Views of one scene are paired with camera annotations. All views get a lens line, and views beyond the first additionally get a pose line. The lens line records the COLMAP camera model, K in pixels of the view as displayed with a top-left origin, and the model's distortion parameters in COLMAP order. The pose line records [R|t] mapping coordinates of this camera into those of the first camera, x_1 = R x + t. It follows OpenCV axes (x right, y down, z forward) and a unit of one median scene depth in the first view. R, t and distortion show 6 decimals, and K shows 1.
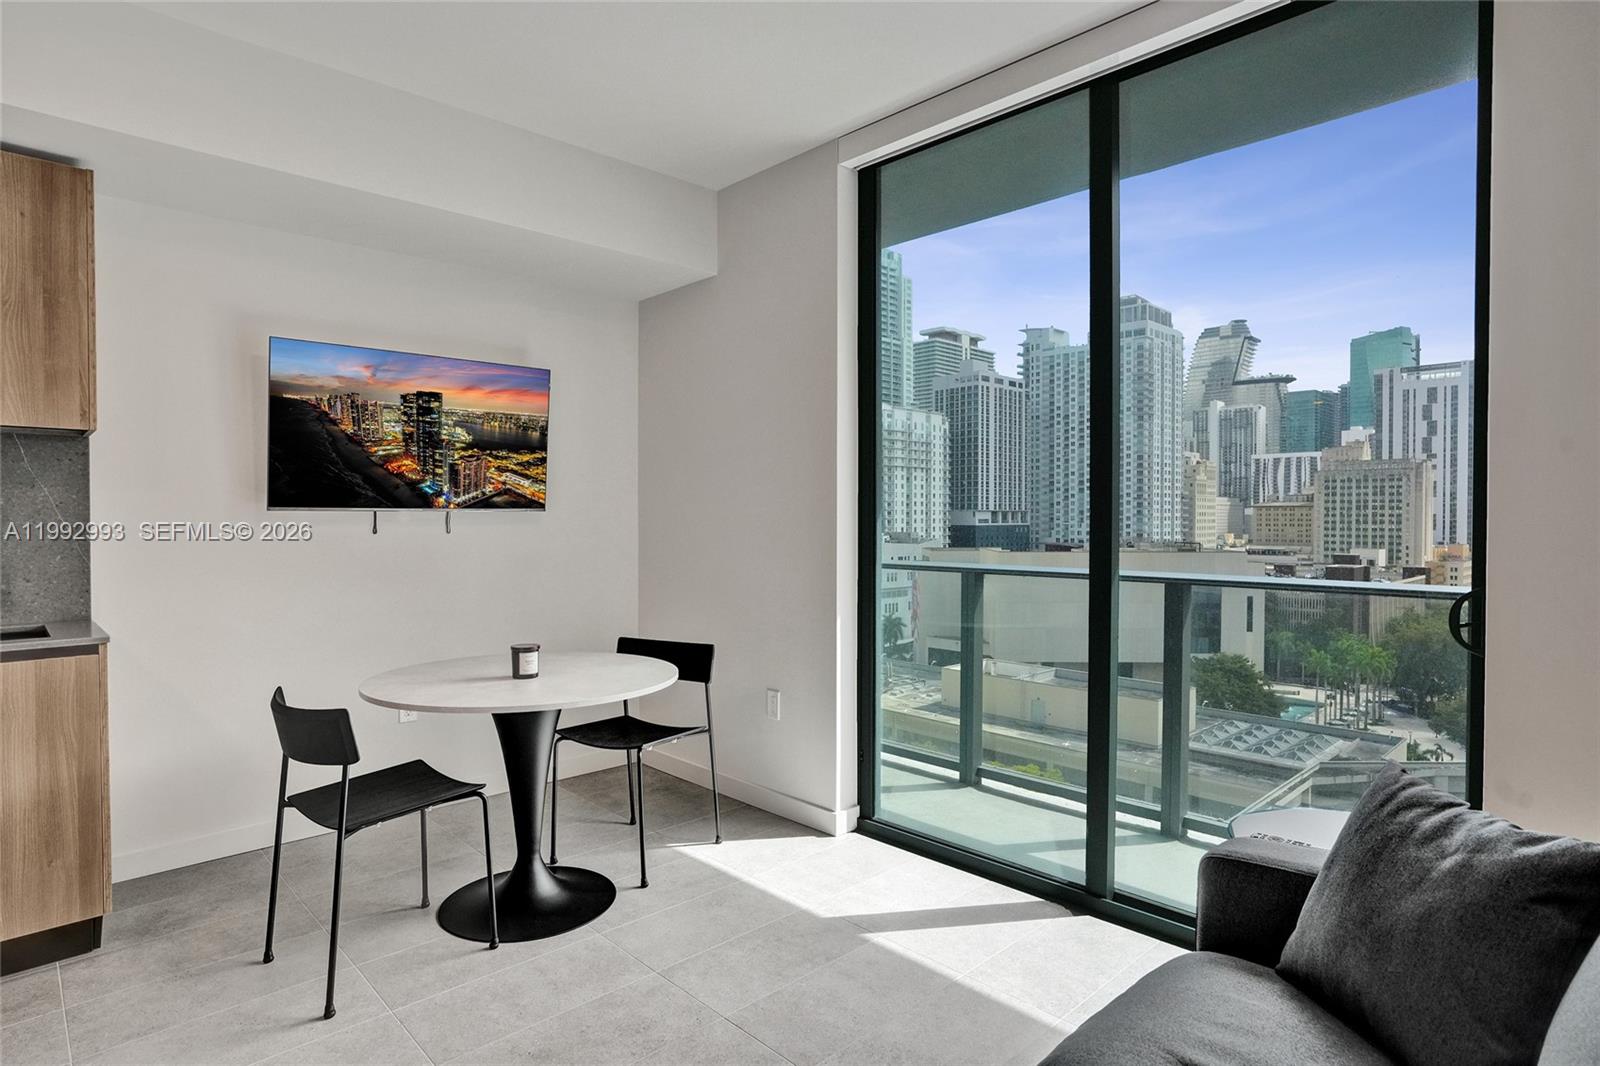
lens RADIAL K [[864.1, 0, 805.5], [0, 864.1, 530.0], [0, 0, 1]] dist [-0.057946, 0.038023]
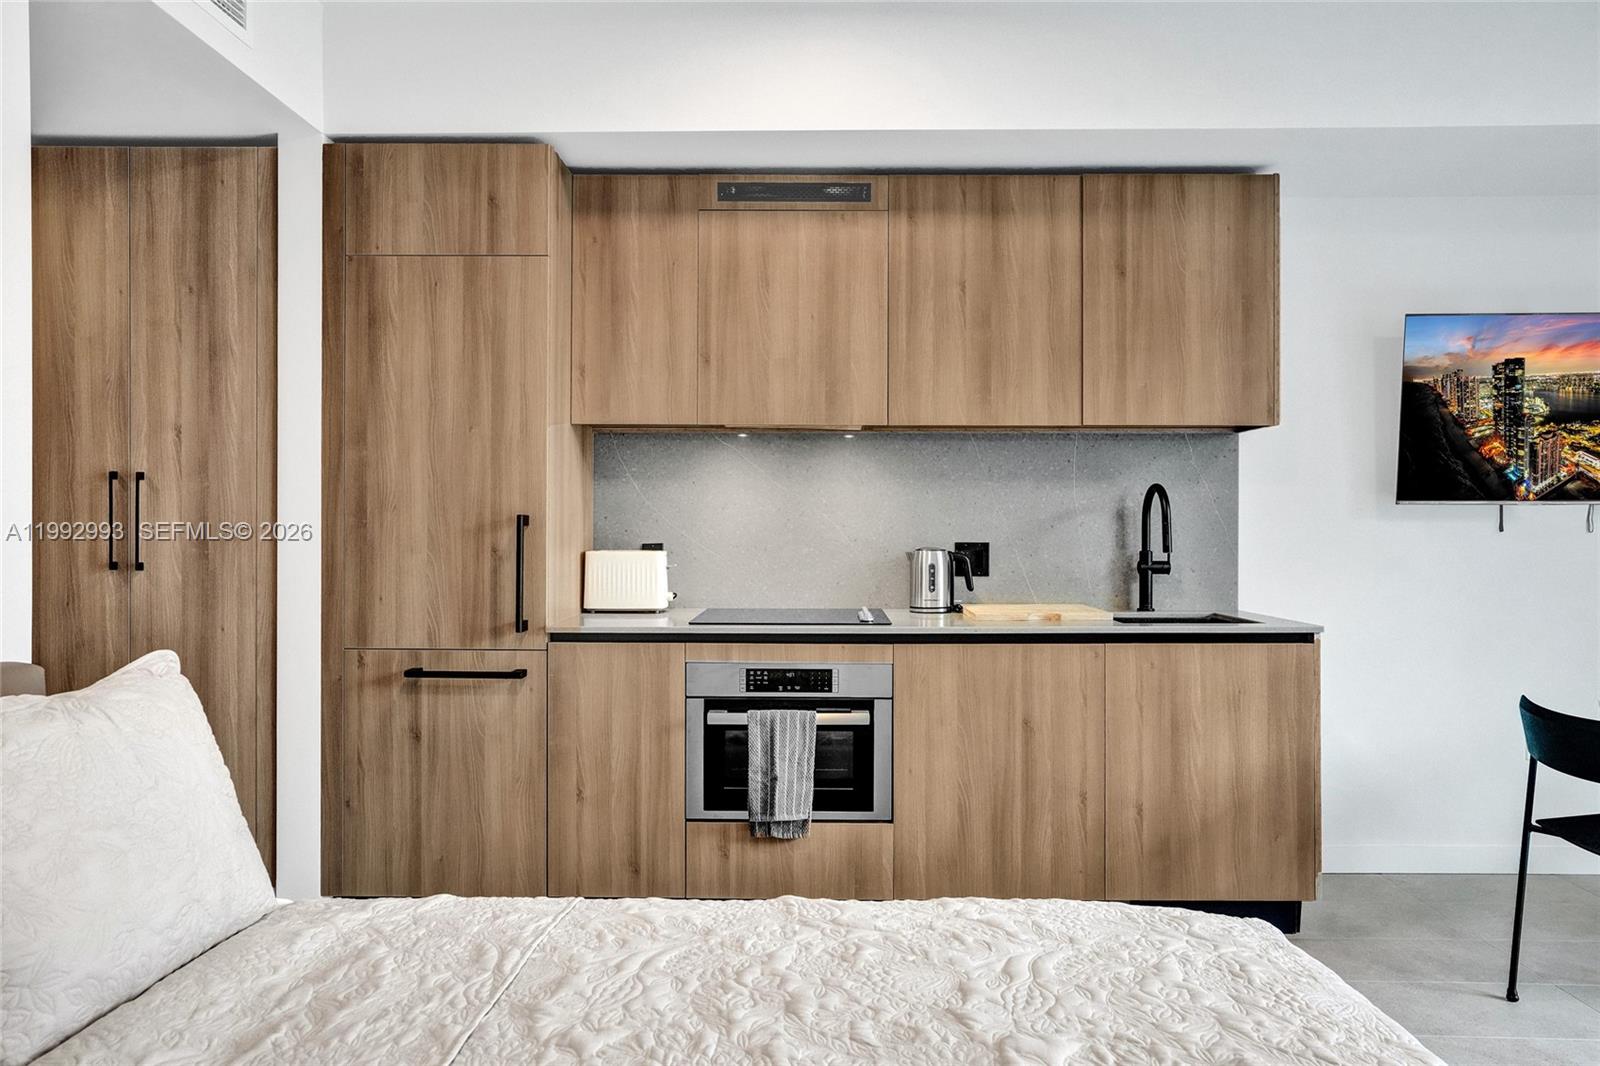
lens RADIAL K [[1054.1, 0, 816.8], [0, 1054.1, 526.1], [0, 0, 1]] dist [-0.007487, 0.002456]
pose [[0.712794, 0.000722, -0.701373, -0.258446], [-0.010645, 0.999895, -0.009789, 0.016705], [0.701293, 0.014444, 0.712727, -0.226165]]
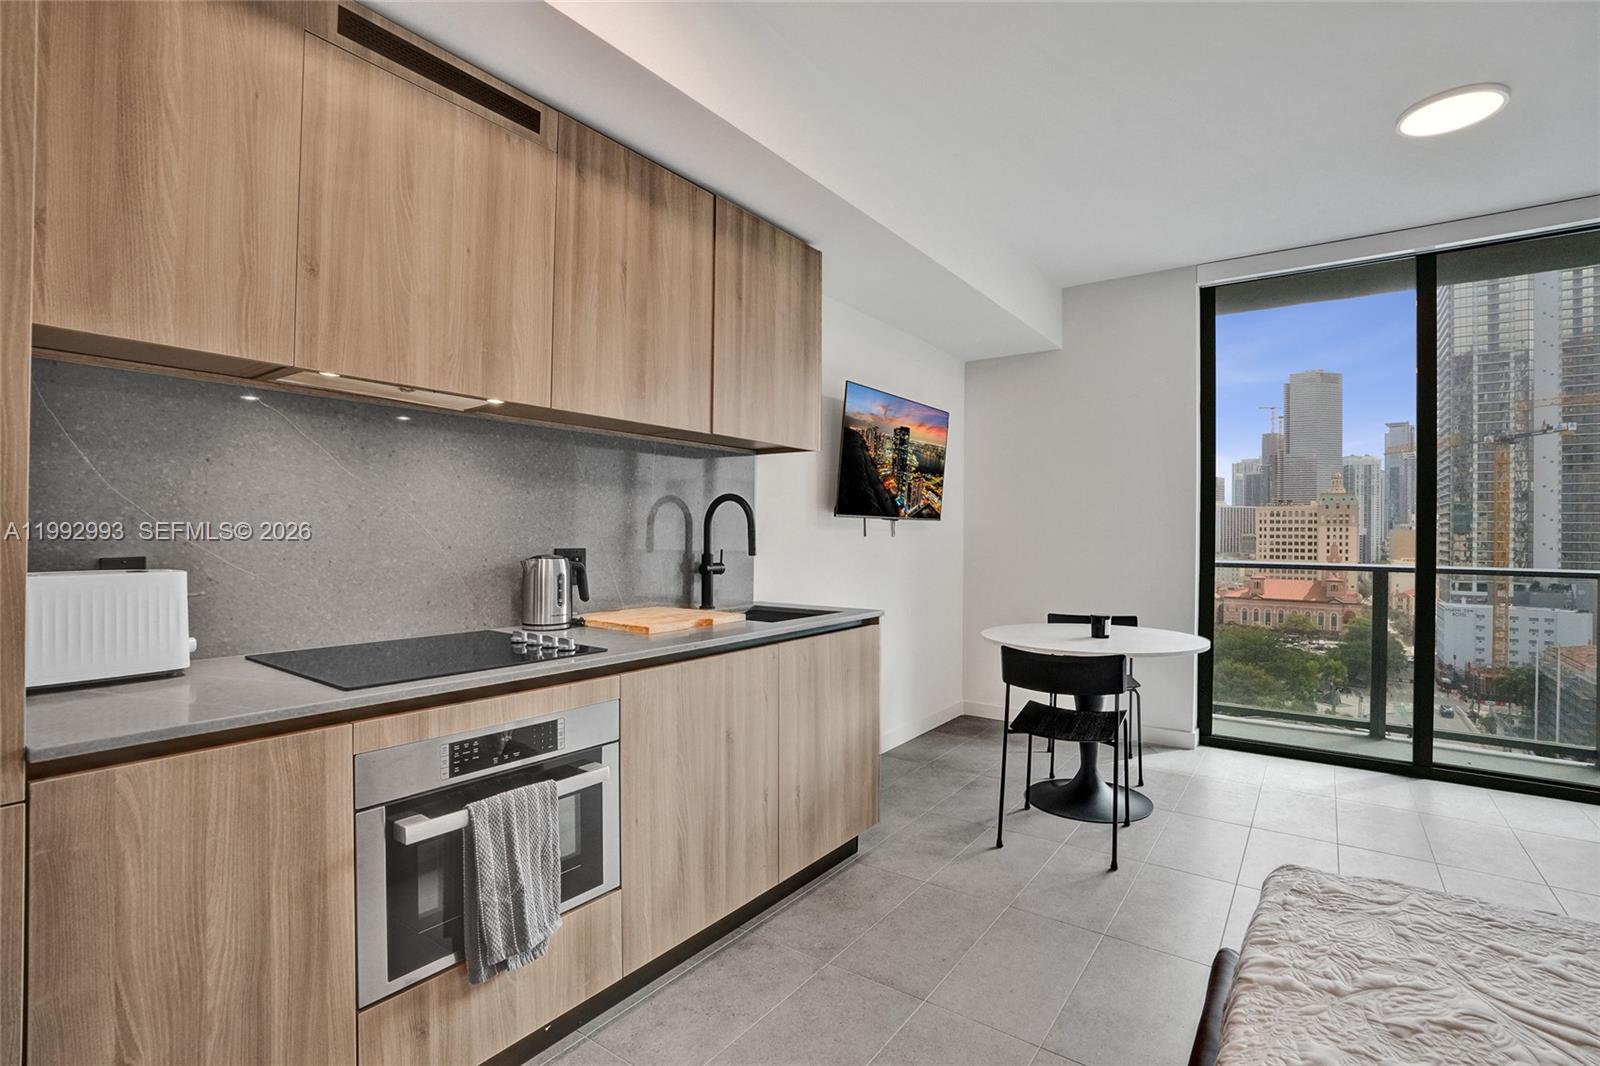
lens RADIAL K [[740.2, 0, 805.4], [0, 740.2, 533.0], [0, 0, 1]] dist [-0.066878, 0.025658]
pose [[0.982989, 0.007305, 0.183521, -0.801763], [-0.005006, 0.999903, -0.012986, 0.014493], [-0.183598, 0.011846, 0.982930, -0.072571]]
